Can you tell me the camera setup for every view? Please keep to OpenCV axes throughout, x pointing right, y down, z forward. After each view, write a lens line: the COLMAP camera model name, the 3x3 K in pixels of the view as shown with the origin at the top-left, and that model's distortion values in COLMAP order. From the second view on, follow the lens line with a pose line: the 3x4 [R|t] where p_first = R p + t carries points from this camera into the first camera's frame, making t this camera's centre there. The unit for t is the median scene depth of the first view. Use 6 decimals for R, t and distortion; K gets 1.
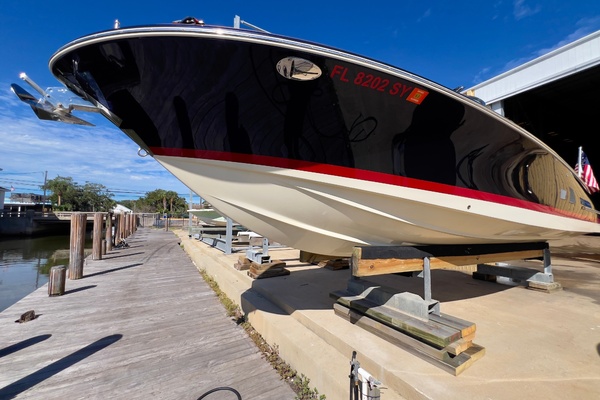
lens RADIAL K [[240.1, 0, 301.2], [0, 240.1, 198.2], [0, 0, 1]] dist [-0.000715, 0.000892]
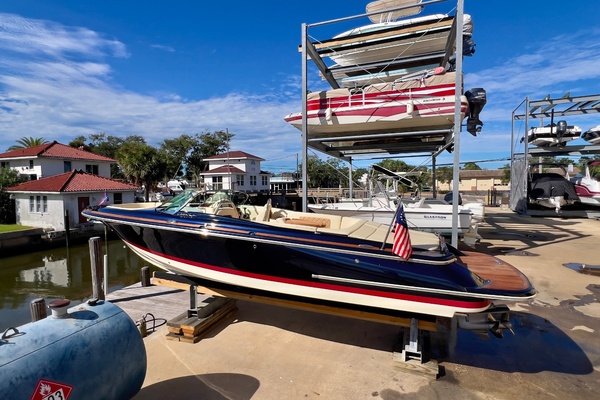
lens RADIAL K [[319.8, 0, 299.0], [0, 319.8, 199.3], [0, 0, 1]] dist [-0.000062, 0.000265]
pose [[0.622229, 0.016386, -0.782664, 1.676965], [0.088538, 0.991893, 0.091155, -0.304887], [0.777813, -0.126015, 0.615734, 0.154098]]
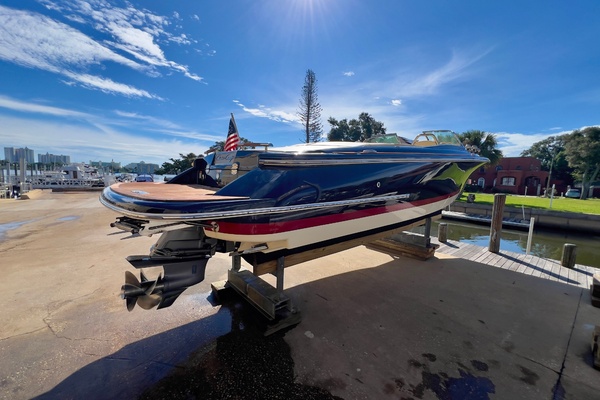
lens RADIAL K [[242.2, 0, 299.8], [0, 242.2, 205.1], [0, 0, 1]] dist [0.001651, -0.000405]
pose [[-0.983751, -0.029186, -0.177152, 1.017383], [-0.034158, 0.999102, 0.025078, 0.098520], [0.176261, 0.030721, -0.983864, 1.876020]]
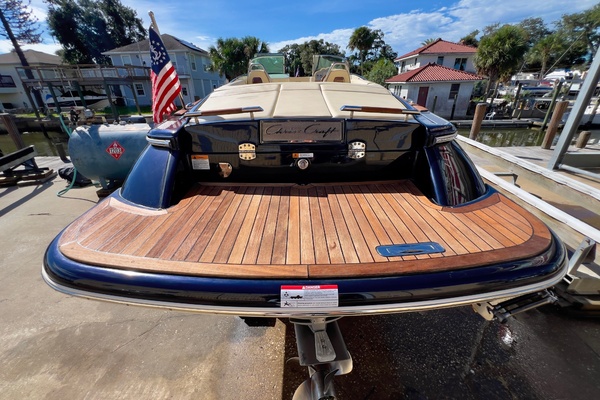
lens RADIAL K [[245.6, 0, 296.7], [0, 245.6, 200.6], [0, 0, 1]] dist [-0.001425, 0.001040]
pose [[-0.525821, 0.350898, -0.774844, 1.433454], [0.083803, 0.927882, 0.363334, -0.034588], [0.846457, 0.126114, -0.517306, 1.441353]]
